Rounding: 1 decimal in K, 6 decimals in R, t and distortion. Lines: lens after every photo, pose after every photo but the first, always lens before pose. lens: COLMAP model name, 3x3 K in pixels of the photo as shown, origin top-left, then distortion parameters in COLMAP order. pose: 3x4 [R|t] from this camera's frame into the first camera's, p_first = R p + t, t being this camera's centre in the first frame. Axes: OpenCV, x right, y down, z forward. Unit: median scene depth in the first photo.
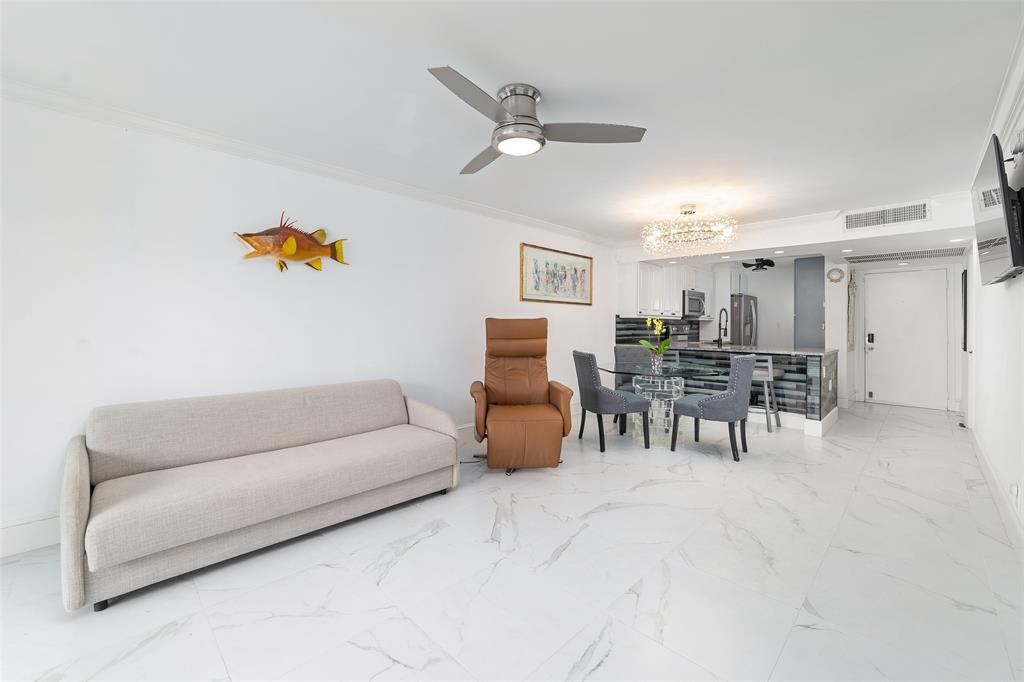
lens RADIAL K [[397.4, 0, 541.3], [0, 397.4, 329.2], [0, 0, 1]] dist [-0.001245, 0.000545]
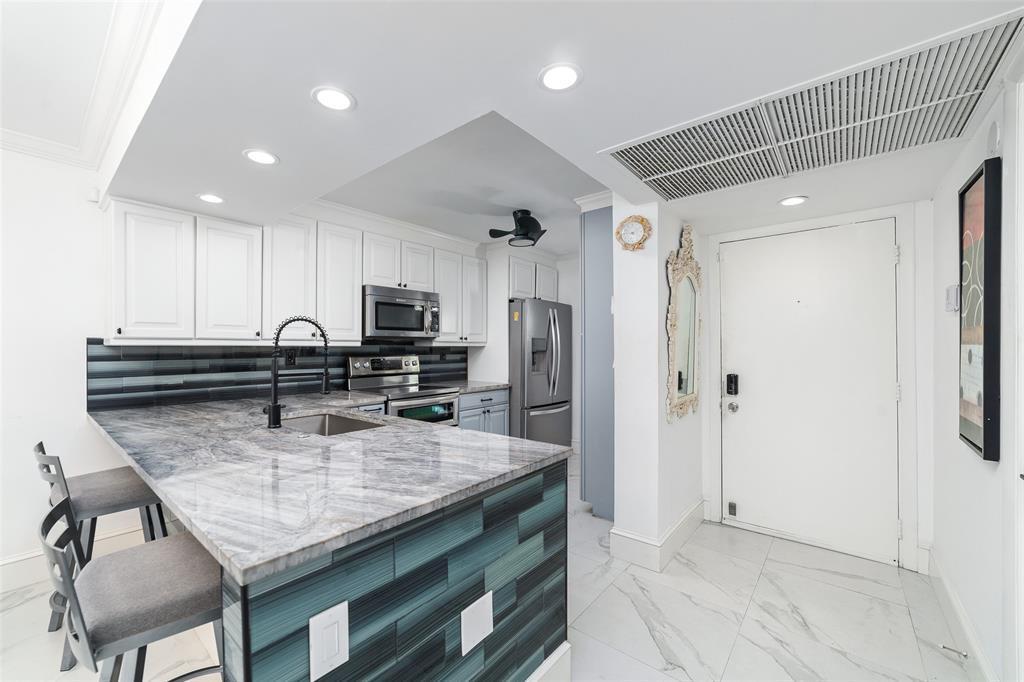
lens RADIAL K [[397.4, 0, 502.4], [0, 397.4, 354.1], [0, 0, 1]] dist [-0.001245, 0.000545]
pose [[0.997098, -0.010589, 0.075388, 0.534872], [0.010245, 0.999935, 0.004940, -0.017007], [-0.075436, -0.004153, 0.997142, 0.567987]]
